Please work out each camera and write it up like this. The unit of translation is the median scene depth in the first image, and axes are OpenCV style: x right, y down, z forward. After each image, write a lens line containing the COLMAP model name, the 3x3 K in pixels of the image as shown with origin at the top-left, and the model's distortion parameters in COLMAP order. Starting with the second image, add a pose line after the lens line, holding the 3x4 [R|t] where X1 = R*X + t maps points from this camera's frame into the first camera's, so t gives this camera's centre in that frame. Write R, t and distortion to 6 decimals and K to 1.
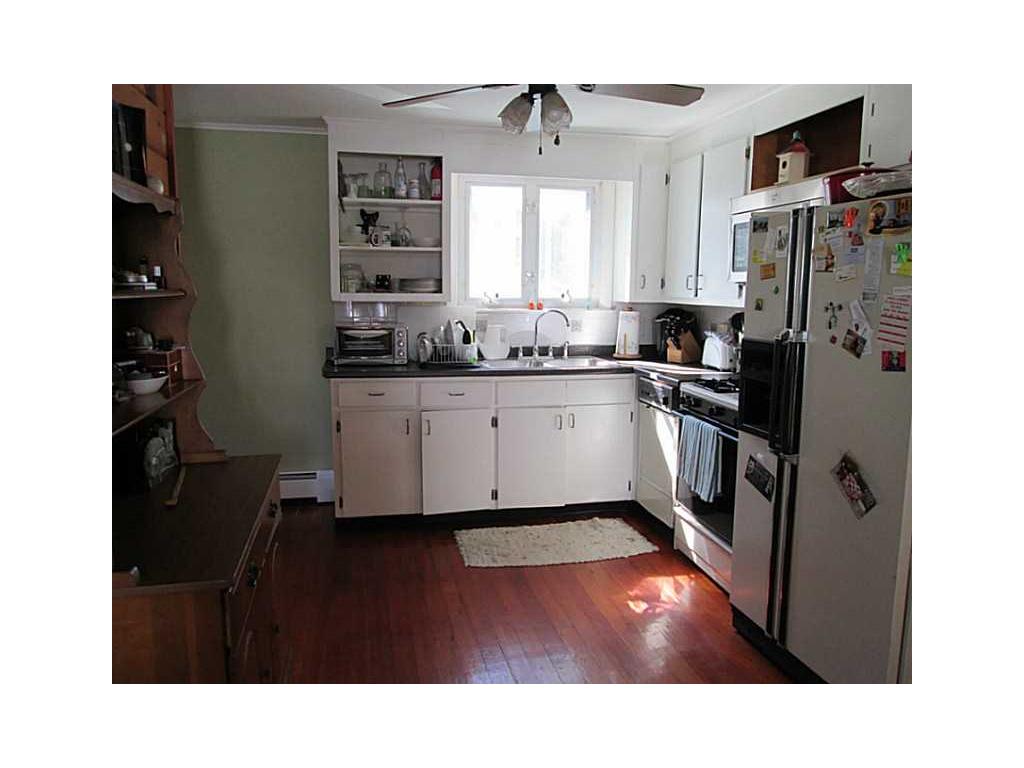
lens RADIAL K [[655.2, 0, 508.2], [0, 655.2, 381.2], [0, 0, 1]] dist [-0.064224, 0.038503]
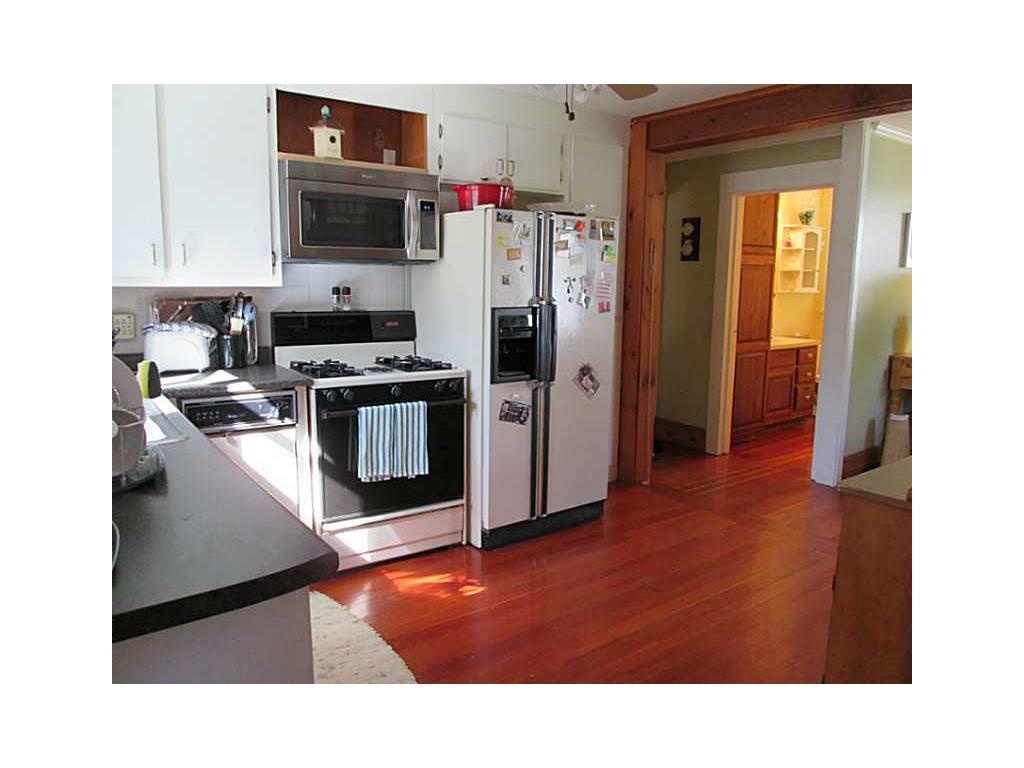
lens RADIAL K [[655.2, 0, 508.2], [0, 655.2, 381.2], [0, 0, 1]] dist [-0.064224, 0.038503]
pose [[-0.395258, -0.150131, 0.906218, -0.495767], [0.117916, 0.970098, 0.212145, -0.121186], [-0.910970, 0.190710, -0.365736, 0.928057]]
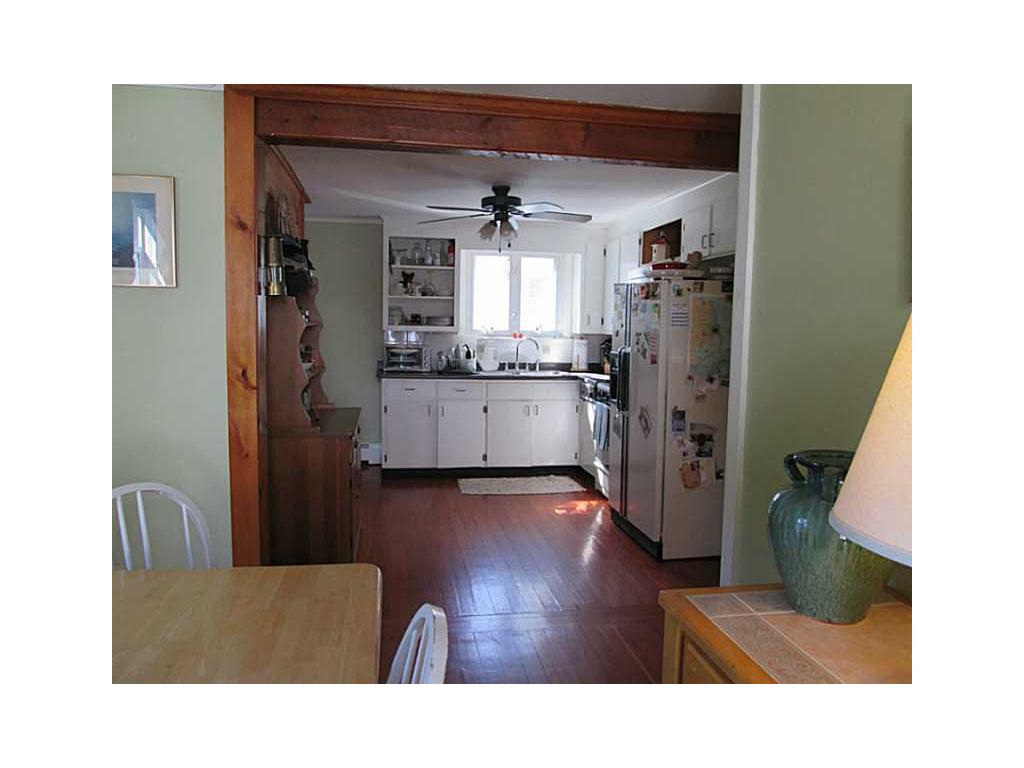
lens RADIAL K [[655.2, 0, 508.2], [0, 655.2, 381.2], [0, 0, 1]] dist [-0.064224, 0.038503]
pose [[0.998698, 0.013999, -0.049053, 0.106193], [-0.016554, 0.998506, -0.052066, 0.074144], [0.048251, 0.052810, 0.997438, -0.533874]]
